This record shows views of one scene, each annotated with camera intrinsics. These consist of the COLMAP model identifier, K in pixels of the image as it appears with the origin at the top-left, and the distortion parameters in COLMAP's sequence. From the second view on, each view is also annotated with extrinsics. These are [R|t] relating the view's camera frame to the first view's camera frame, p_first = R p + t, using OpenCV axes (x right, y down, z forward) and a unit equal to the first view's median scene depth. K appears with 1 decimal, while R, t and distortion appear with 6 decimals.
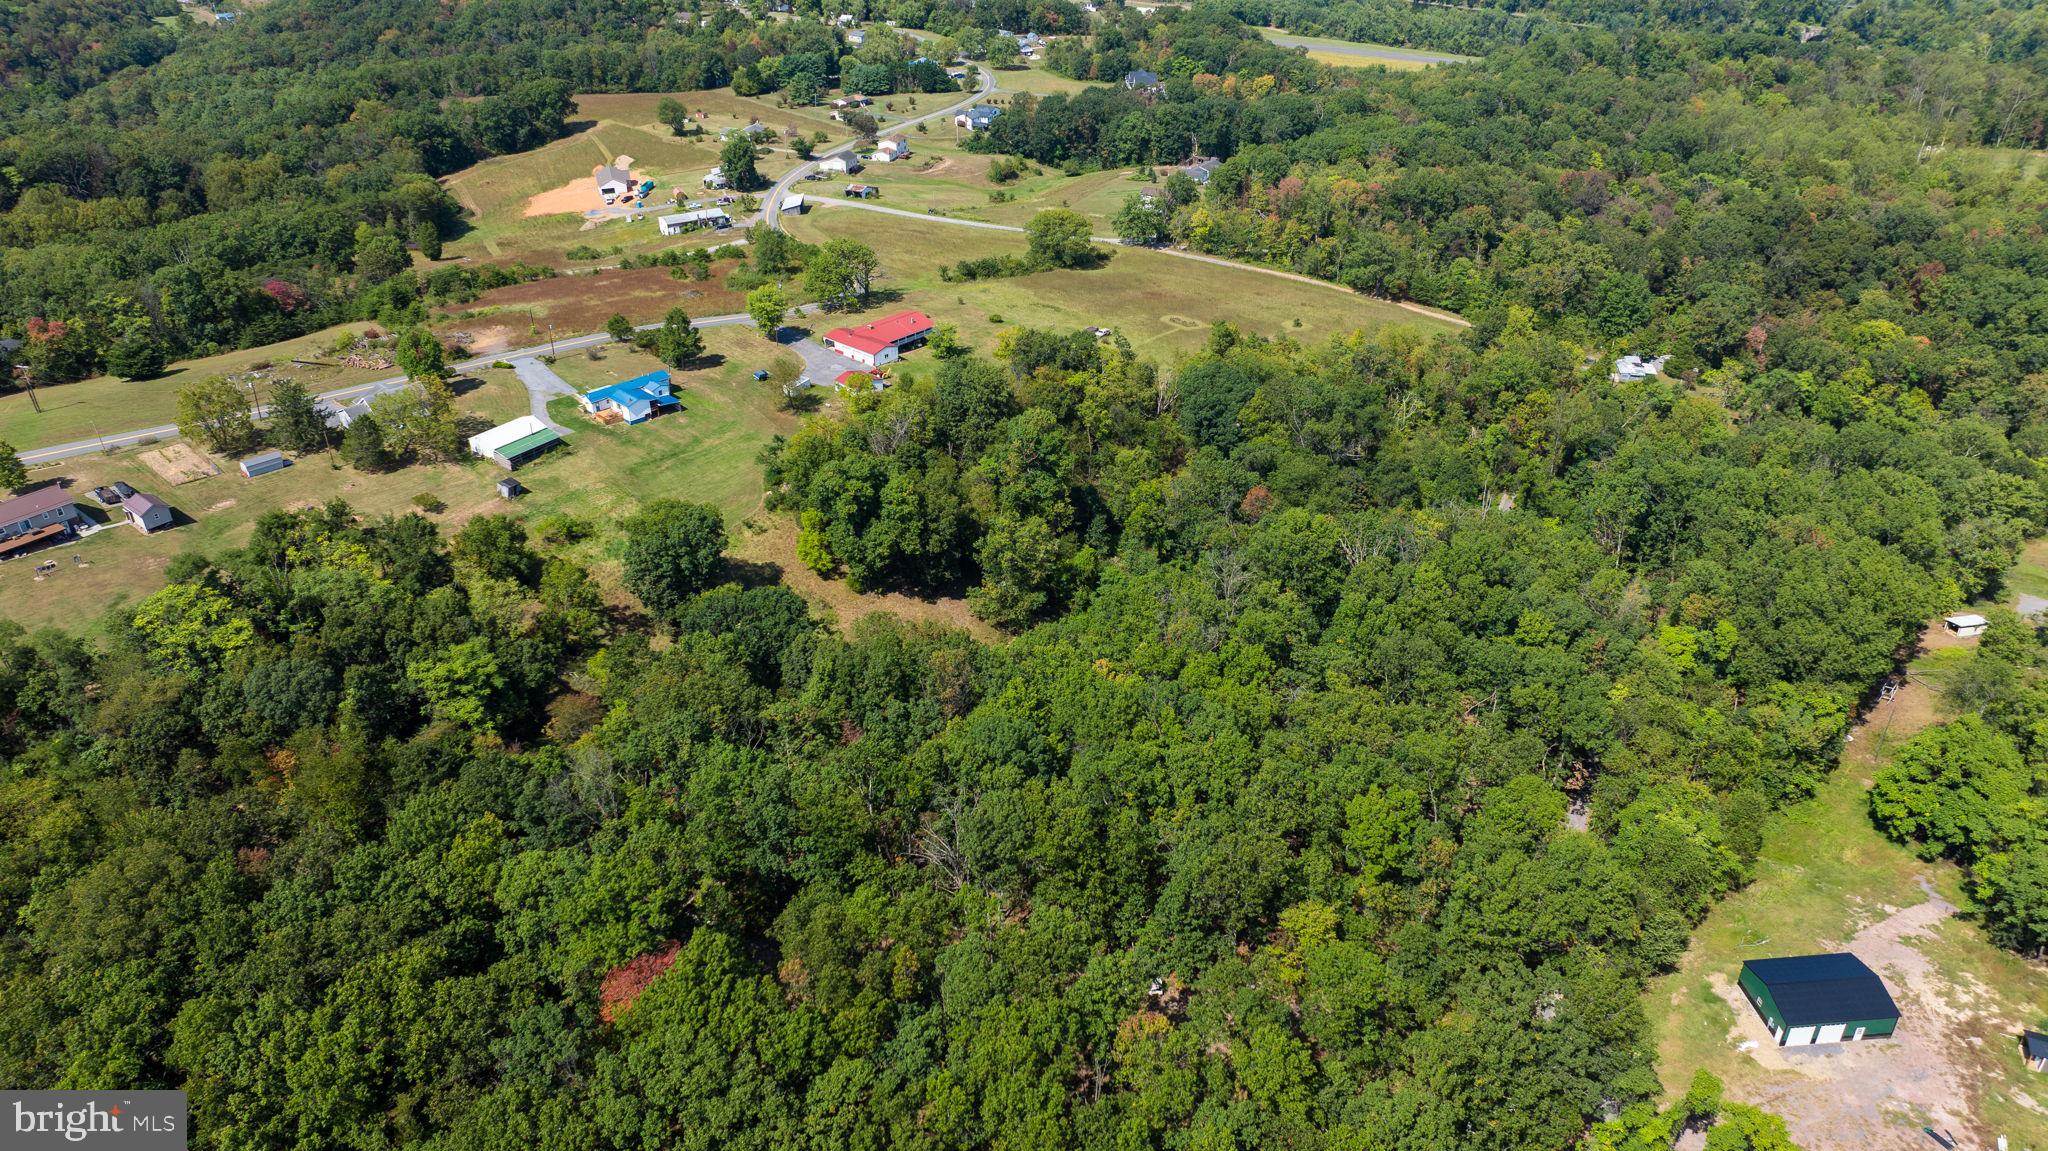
lens RADIAL K [[1440.4, 0, 1036.3], [0, 1440.4, 568.7], [0, 0, 1]] dist [-0.028492, 0.020380]
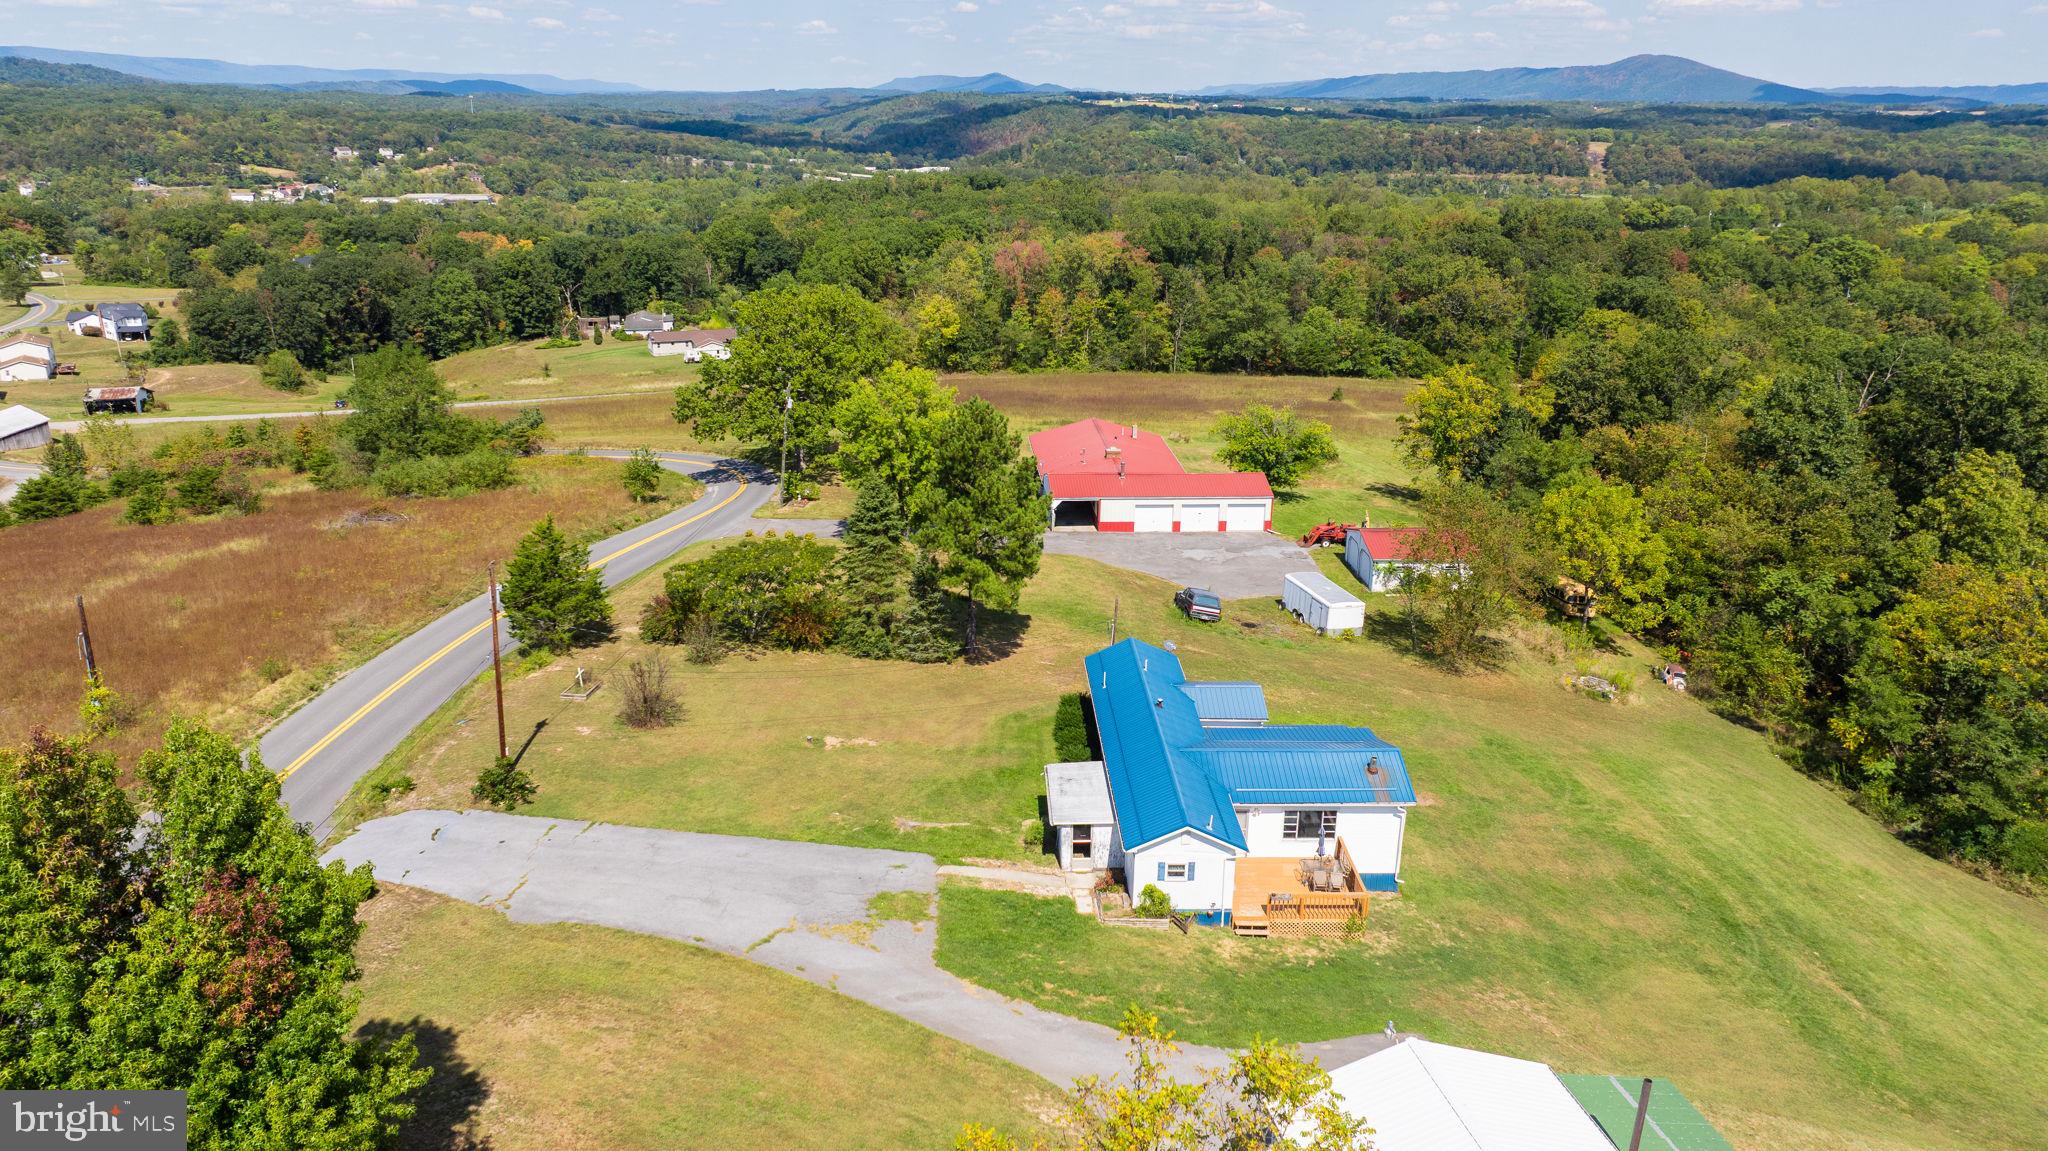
lens RADIAL K [[1440.4, 0, 1018.1], [0, 1440.4, 563.5], [0, 0, 1]] dist [-0.028492, 0.020380]
pose [[0.693186, -0.205669, 0.690792, -0.313545], [0.344535, 0.936384, -0.066940, -0.103592], [-0.633079, 0.284403, 0.719948, 0.625669]]
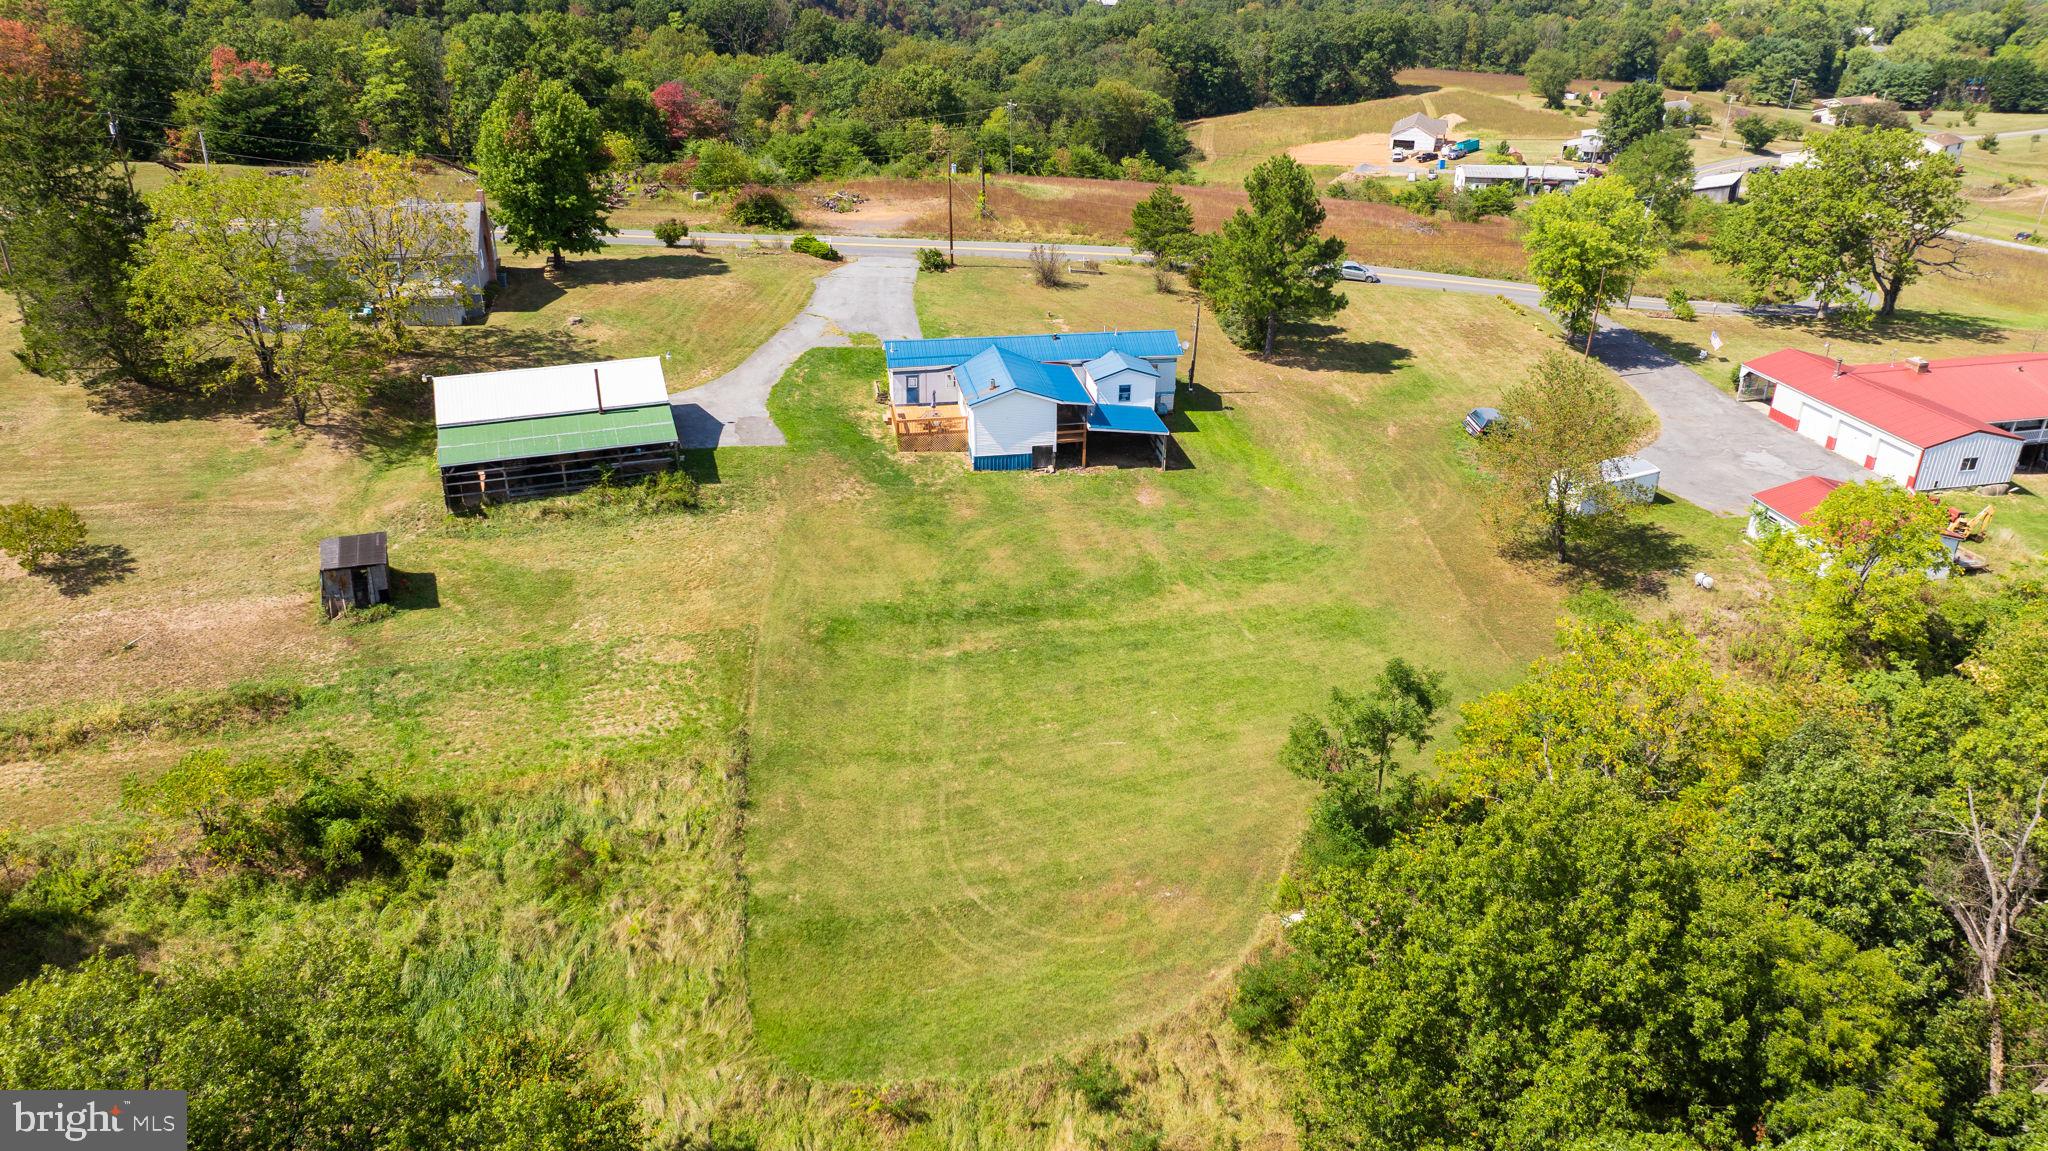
lens RADIAL K [[1440.4, 0, 1033.8], [0, 1440.4, 565.6], [0, 0, 1]] dist [-0.028492, 0.020380]
pose [[0.818548, 0.259025, -0.512724, -0.083984], [-0.297172, 0.954791, 0.007928, -0.062080], [0.491598, 0.145878, 0.858517, 0.539533]]
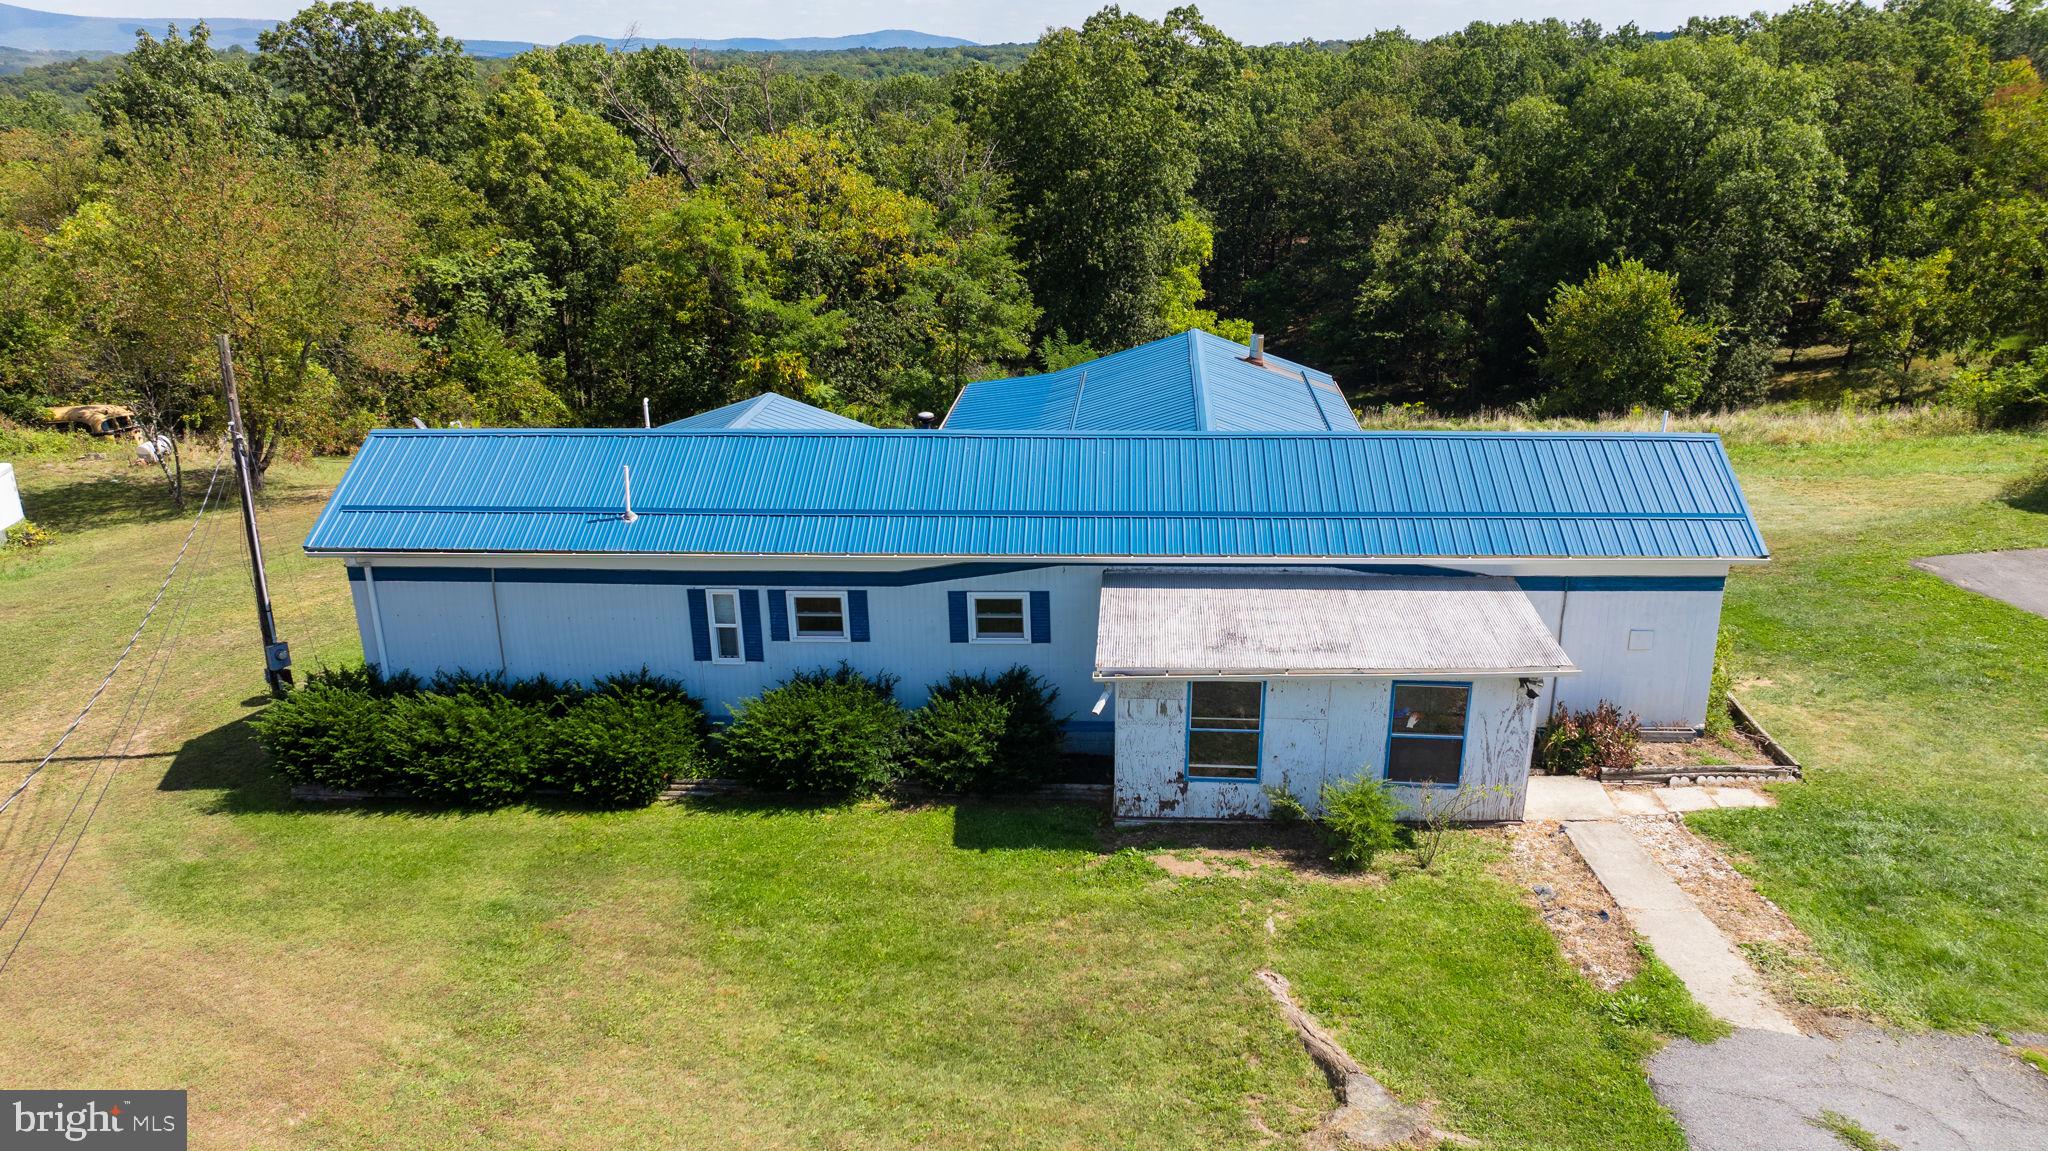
lens RADIAL K [[1440.4, 0, 1033.8], [0, 1440.4, 576.9], [0, 0, 1]] dist [-0.028492, 0.020380]
pose [[-0.651777, -0.243319, 0.718319, -0.243203], [0.385903, 0.708958, 0.590302, -0.119392], [-0.652890, 0.661947, -0.368186, 0.747254]]
